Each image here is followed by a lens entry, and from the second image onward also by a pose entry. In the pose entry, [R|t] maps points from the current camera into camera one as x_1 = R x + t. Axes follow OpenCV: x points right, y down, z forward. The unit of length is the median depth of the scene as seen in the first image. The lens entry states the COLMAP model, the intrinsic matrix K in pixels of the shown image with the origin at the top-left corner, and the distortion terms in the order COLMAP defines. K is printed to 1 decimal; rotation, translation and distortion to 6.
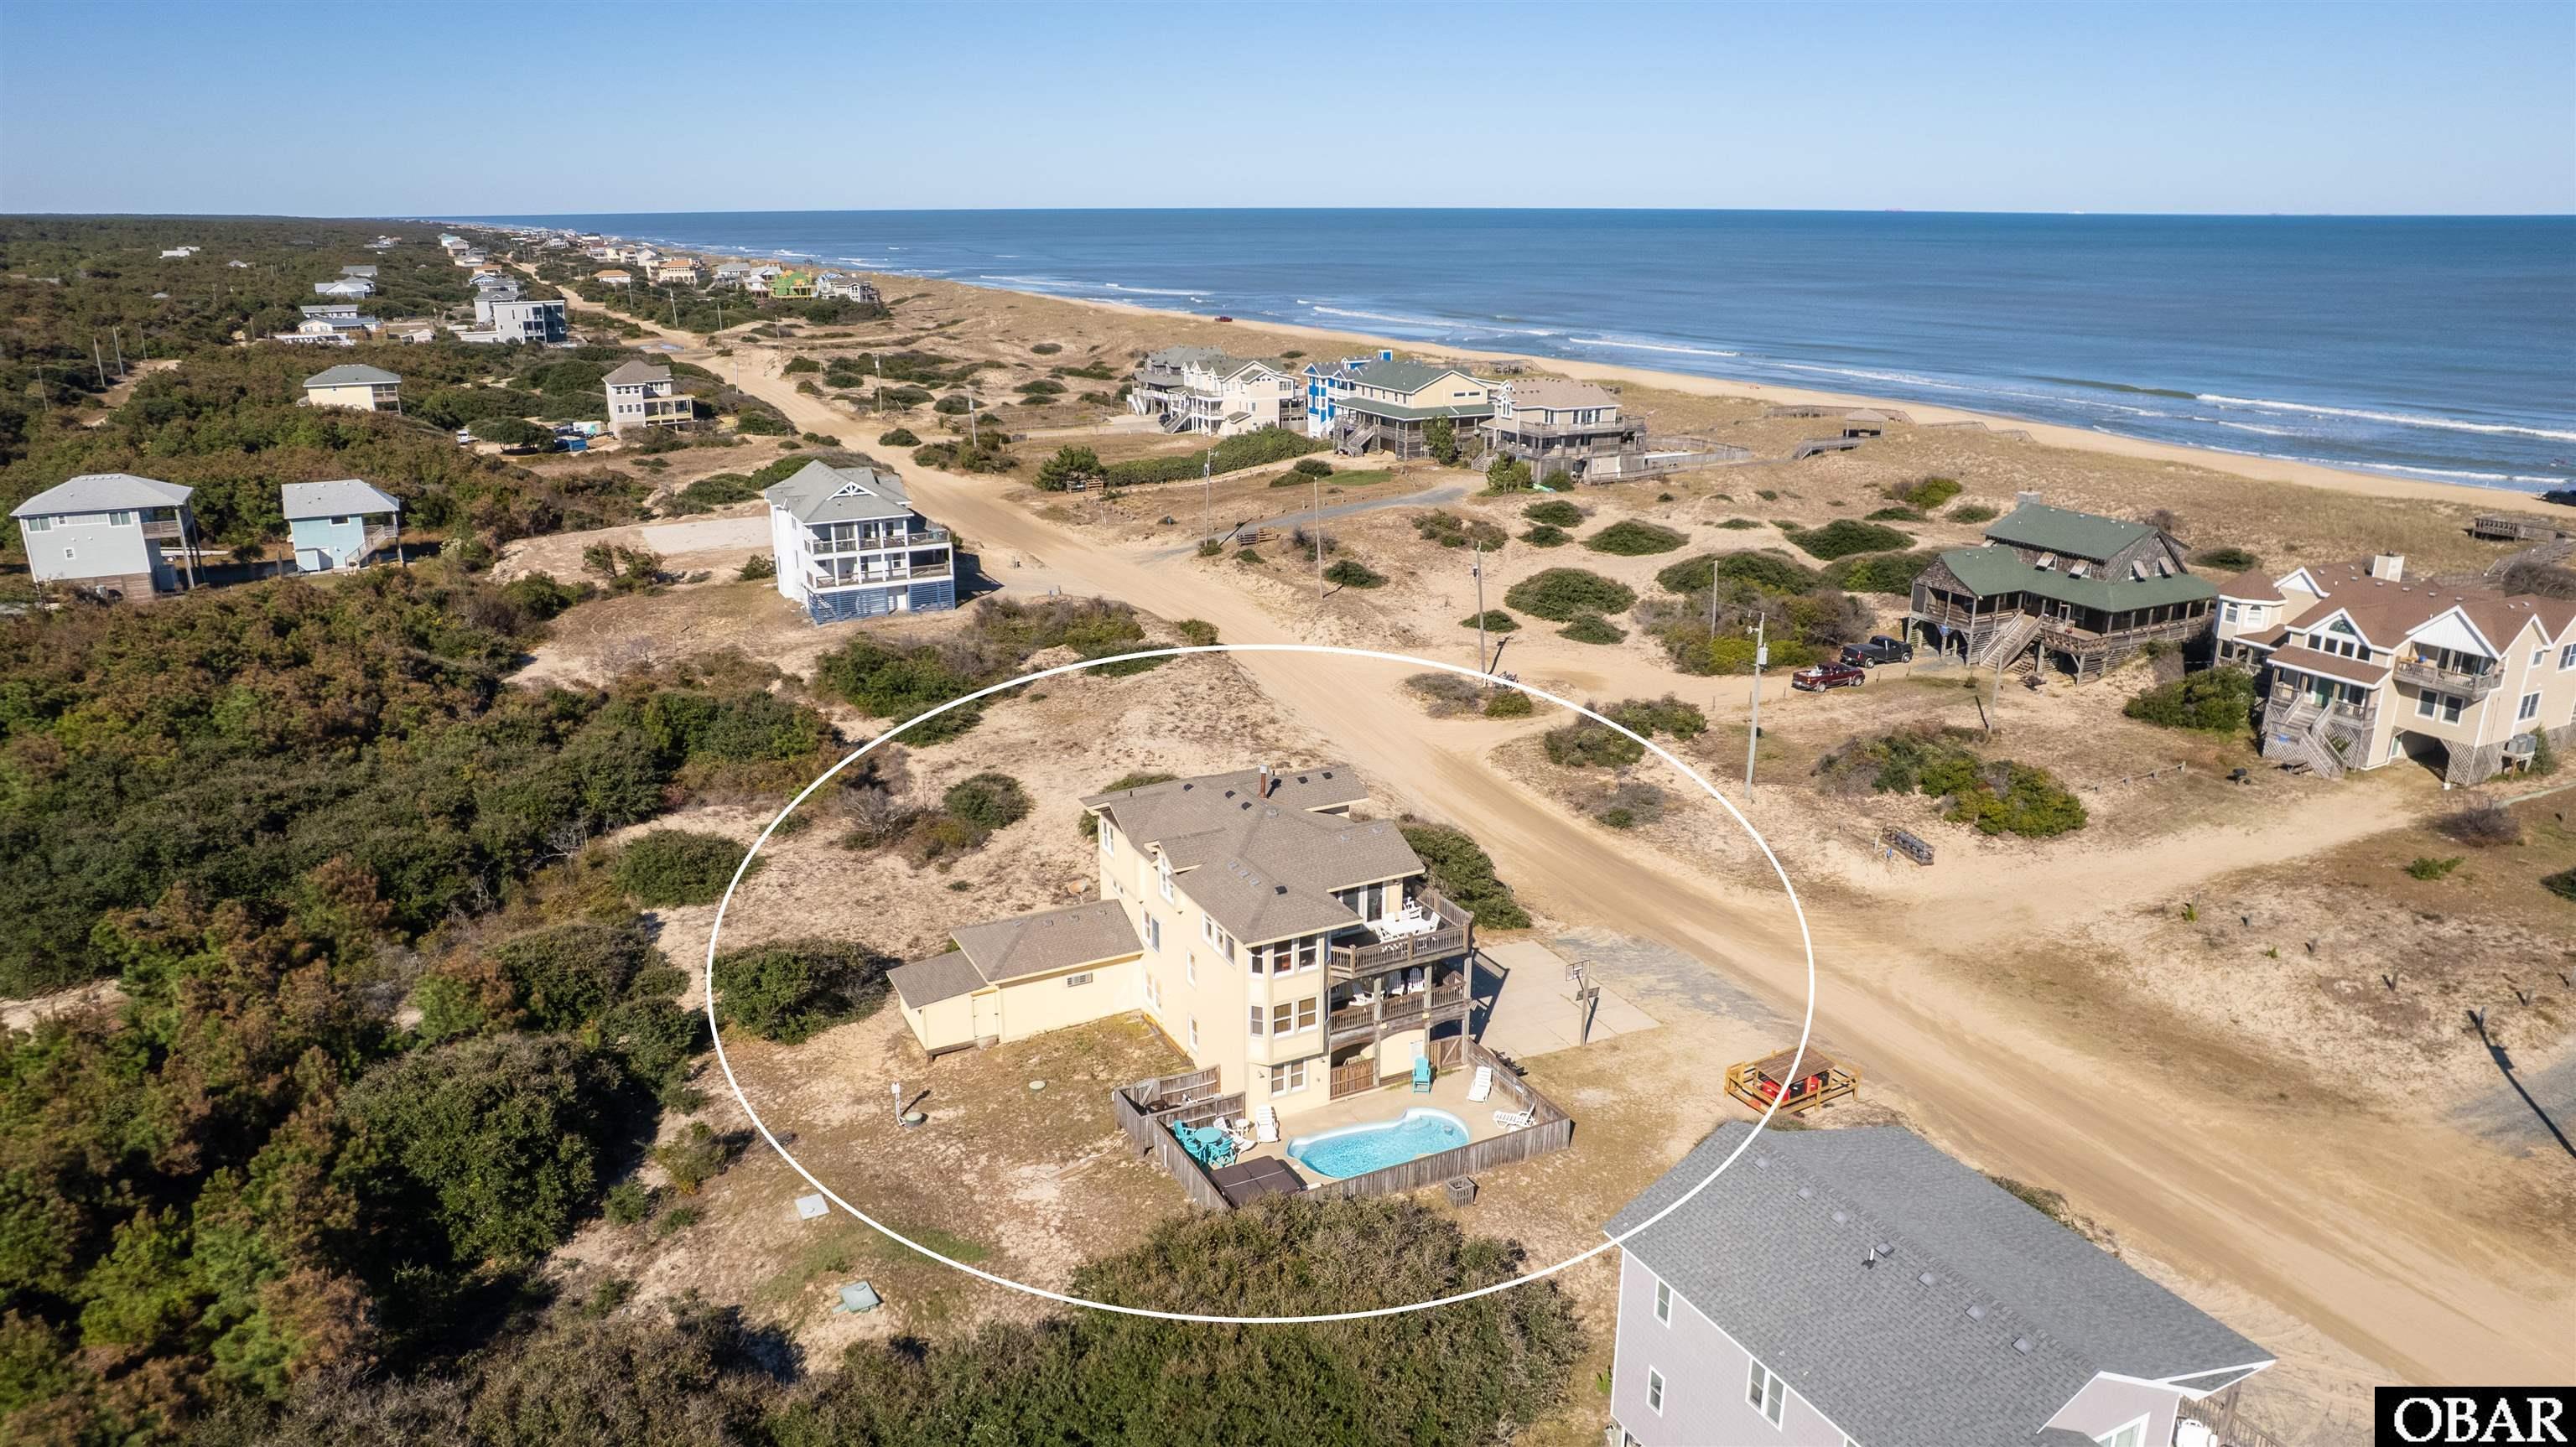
lens RADIAL K [[1719.1, 0, 1268.0], [0, 1719.1, 729.3], [0, 0, 1]] dist [-0.065432, 0.070654]
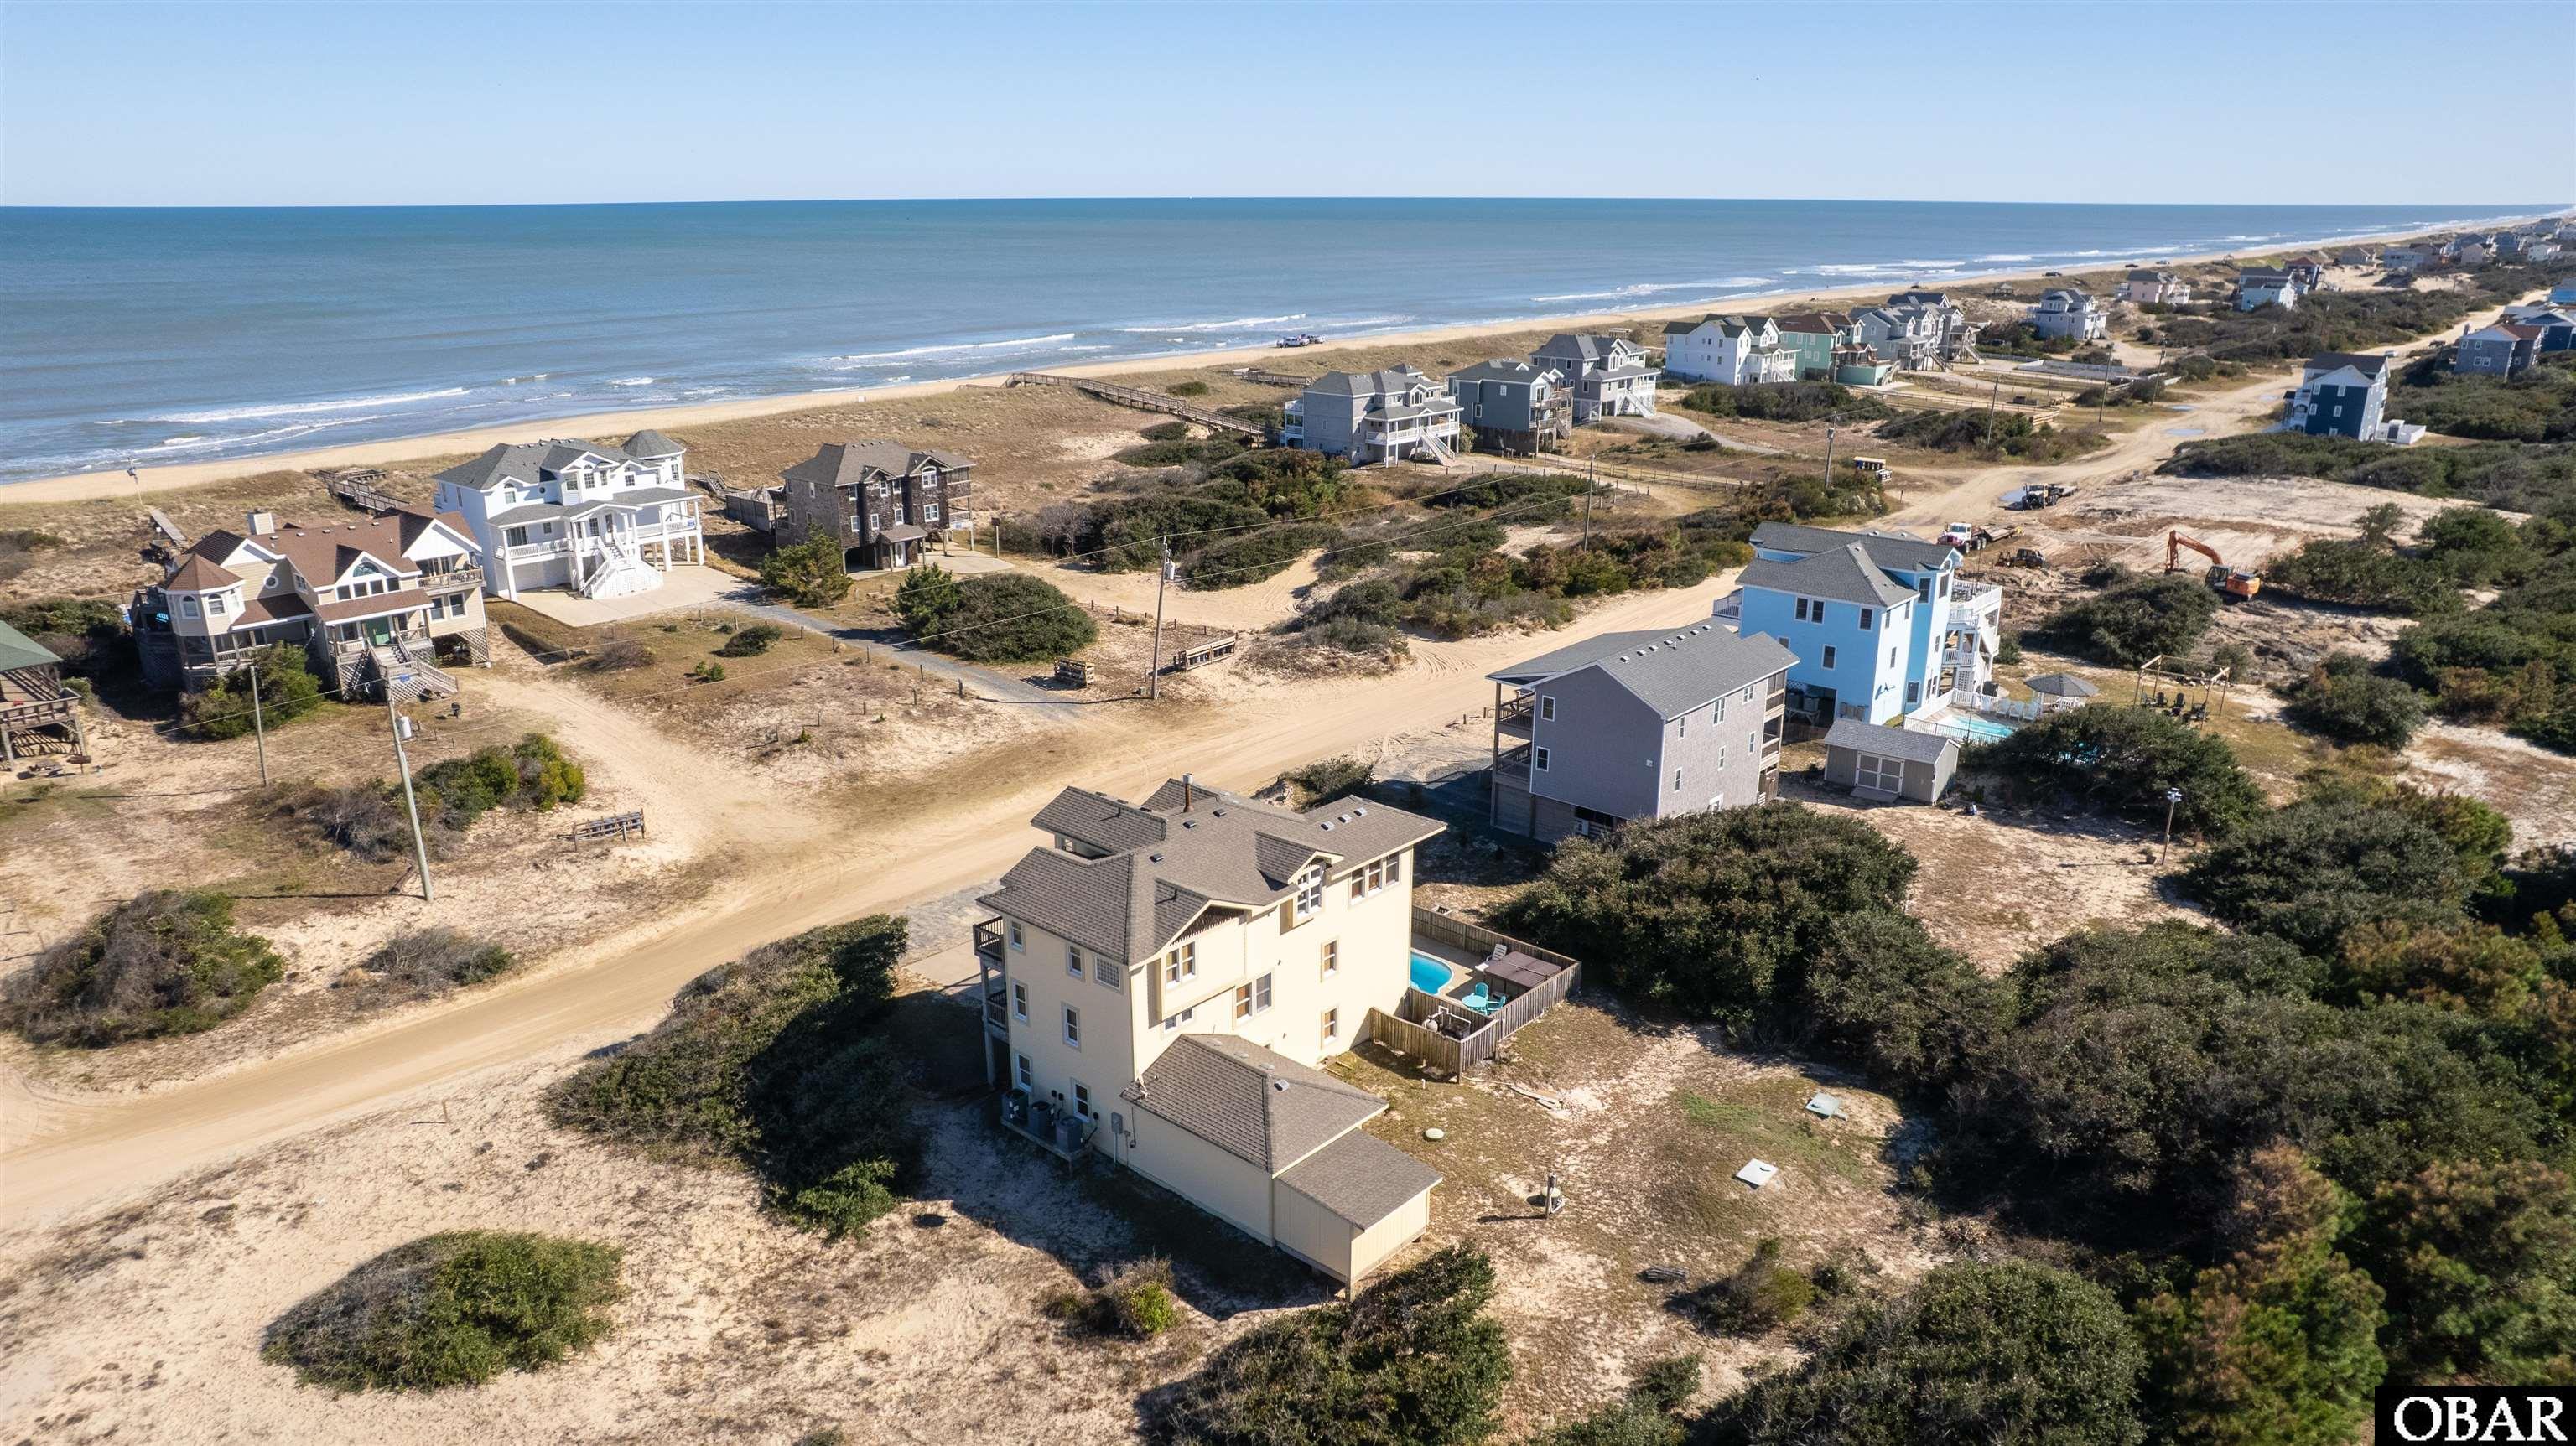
lens RADIAL K [[1719.0, 0, 1268.0], [0, 1719.0, 728.8], [0, 0, 1]] dist [-0.065432, 0.070654]
pose [[-0.367871, -0.282772, 0.885839, -0.511958], [0.278654, 0.875338, 0.395139, -0.219611], [-0.887143, 0.392203, -0.243216, 0.737423]]
